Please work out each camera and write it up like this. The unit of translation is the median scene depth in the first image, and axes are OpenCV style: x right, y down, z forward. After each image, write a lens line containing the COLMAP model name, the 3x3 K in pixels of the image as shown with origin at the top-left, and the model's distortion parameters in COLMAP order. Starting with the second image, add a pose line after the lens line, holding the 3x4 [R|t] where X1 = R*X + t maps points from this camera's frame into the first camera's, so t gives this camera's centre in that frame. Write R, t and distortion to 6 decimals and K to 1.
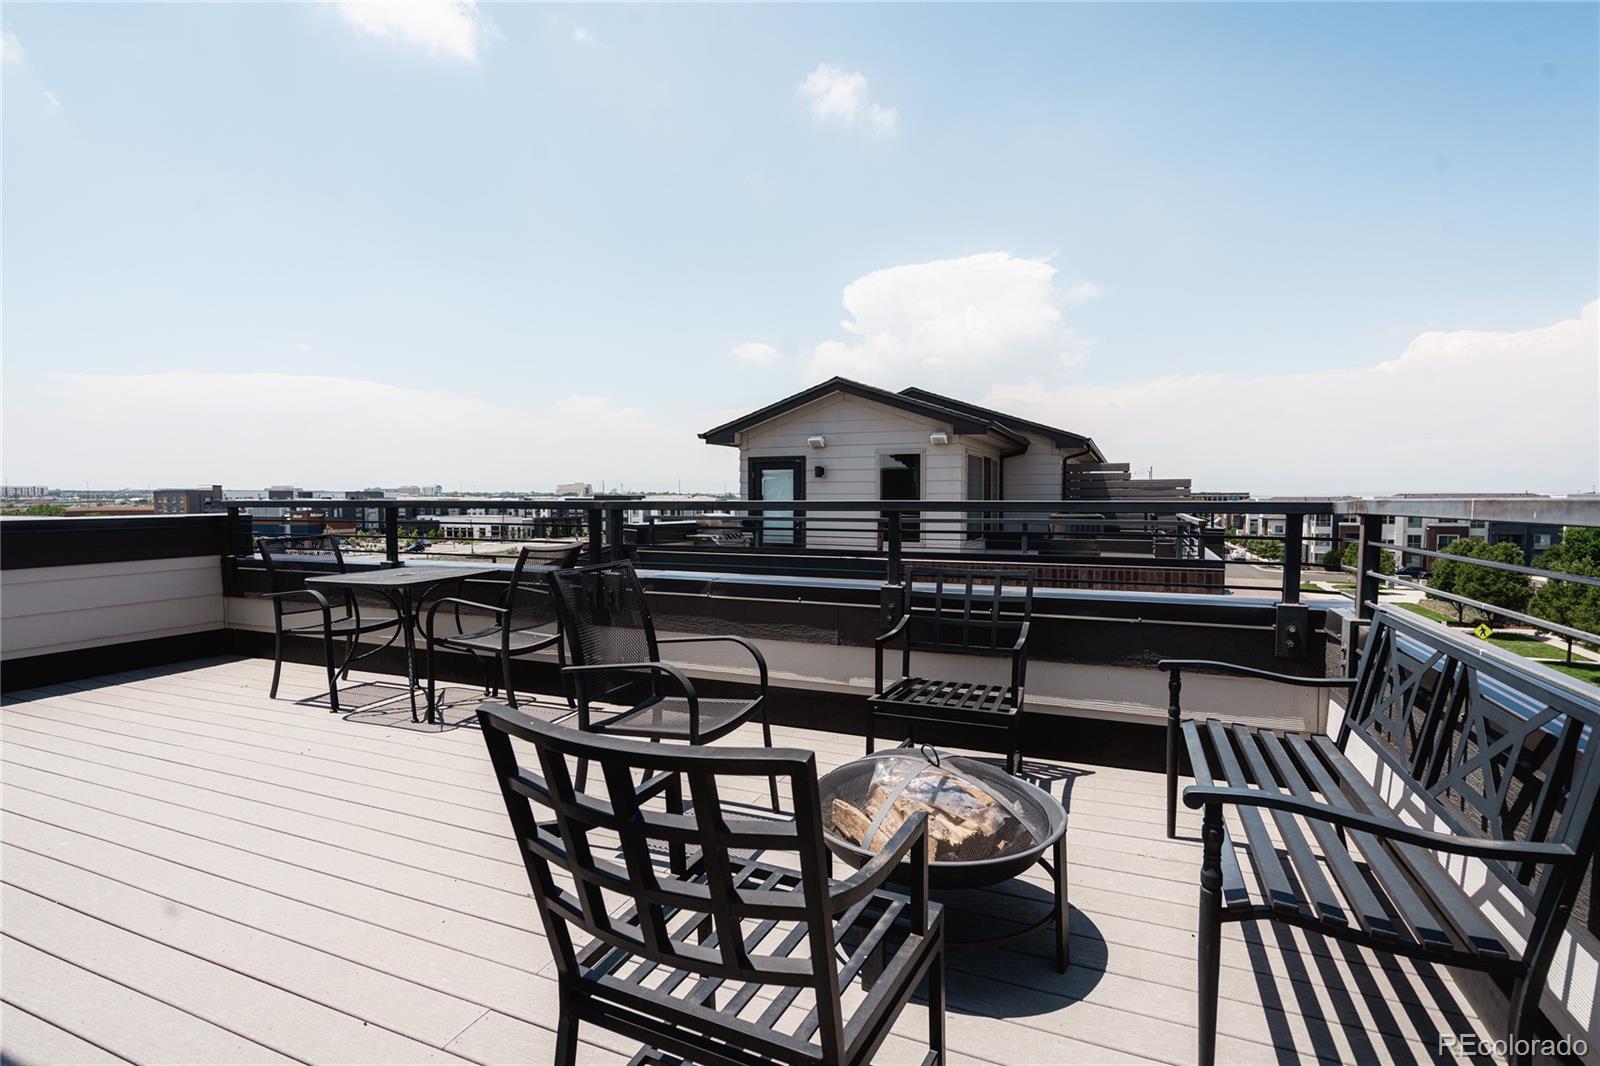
lens RADIAL K [[820.9, 0, 800.0], [0, 820.9, 533.0], [0, 0, 1]] dist [0.044183, 0.000695]
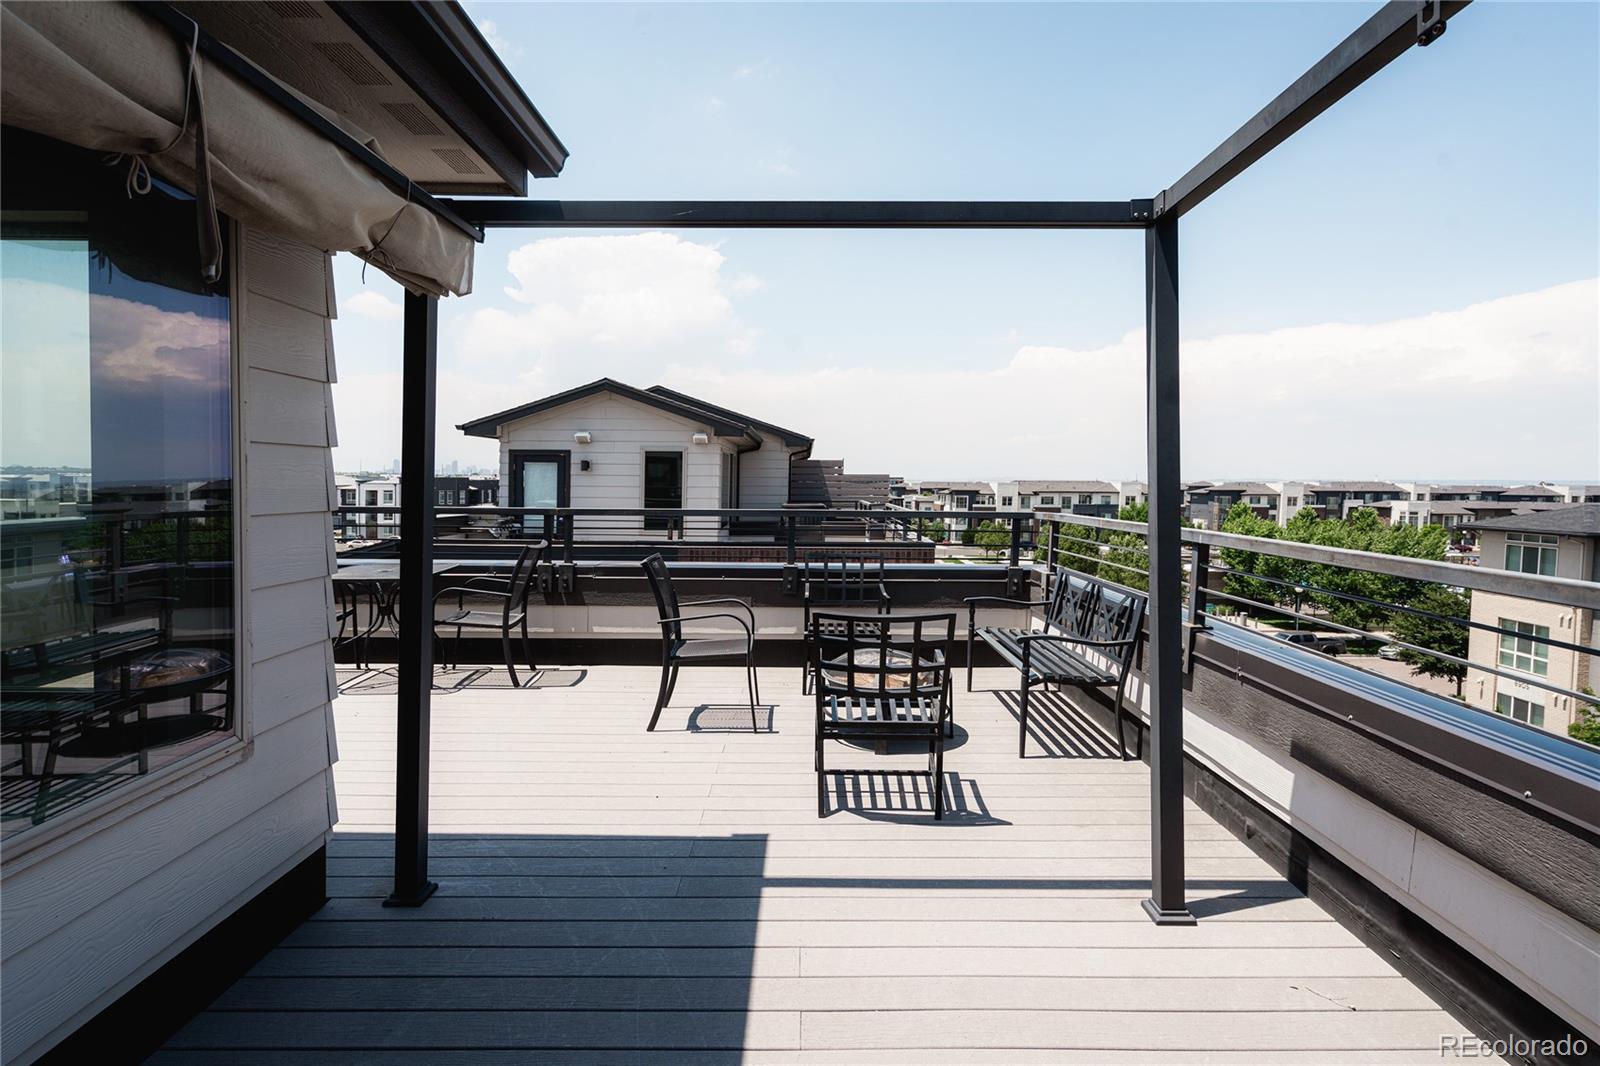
lens RADIAL K [[940.2, 0, 785.0], [0, 940.2, 511.5], [0, 0, 1]] dist [-0.008186, -0.001991]
pose [[0.920789, -0.009609, 0.389942, -0.229403], [0.009531, 0.999952, 0.002133, -0.015749], [-0.389944, 0.001753, 0.920837, -0.238586]]
